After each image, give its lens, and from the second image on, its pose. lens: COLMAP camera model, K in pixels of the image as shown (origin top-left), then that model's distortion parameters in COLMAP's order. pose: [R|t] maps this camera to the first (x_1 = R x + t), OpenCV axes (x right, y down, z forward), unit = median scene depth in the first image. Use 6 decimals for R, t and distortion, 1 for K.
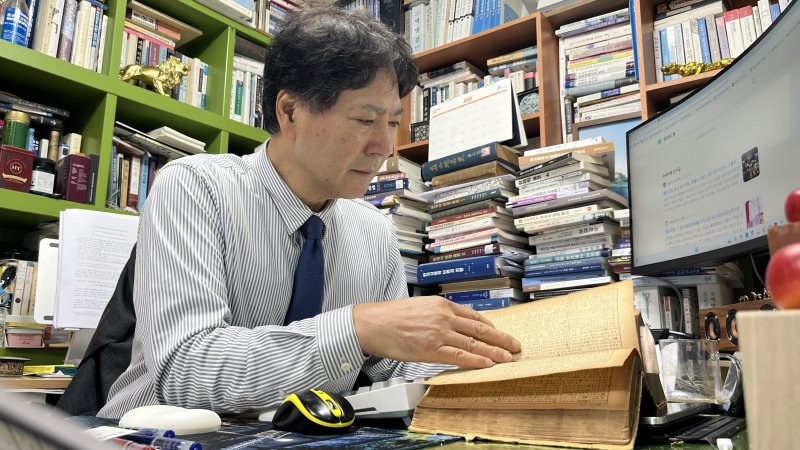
lens RADIAL K [[590.9, 0, 405.2], [0, 590.9, 221.0], [0, 0, 1]] dist [0.029054, -0.046337]
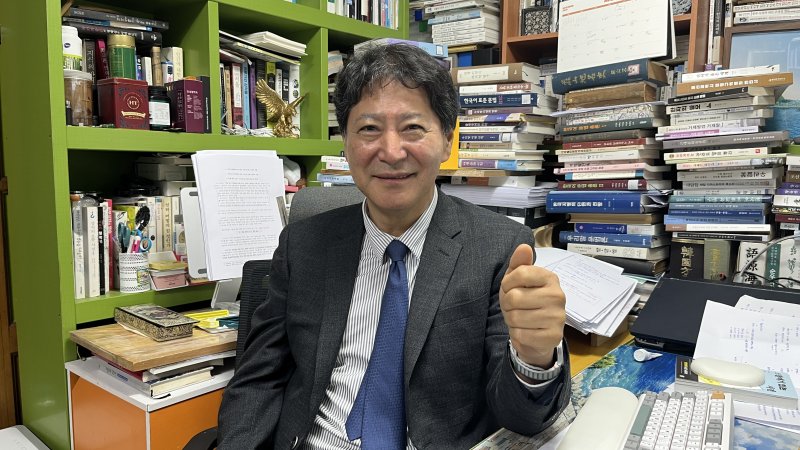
lens RADIAL K [[590.9, 0, 403.1], [0, 590.9, 225.7], [0, 0, 1]] dist [0.029054, -0.046337]
pose [[0.999777, 0.009367, -0.018921, -0.198800], [-0.003050, 0.950861, 0.309605, -0.174860], [0.020892, -0.309478, 0.950677, 0.070627]]
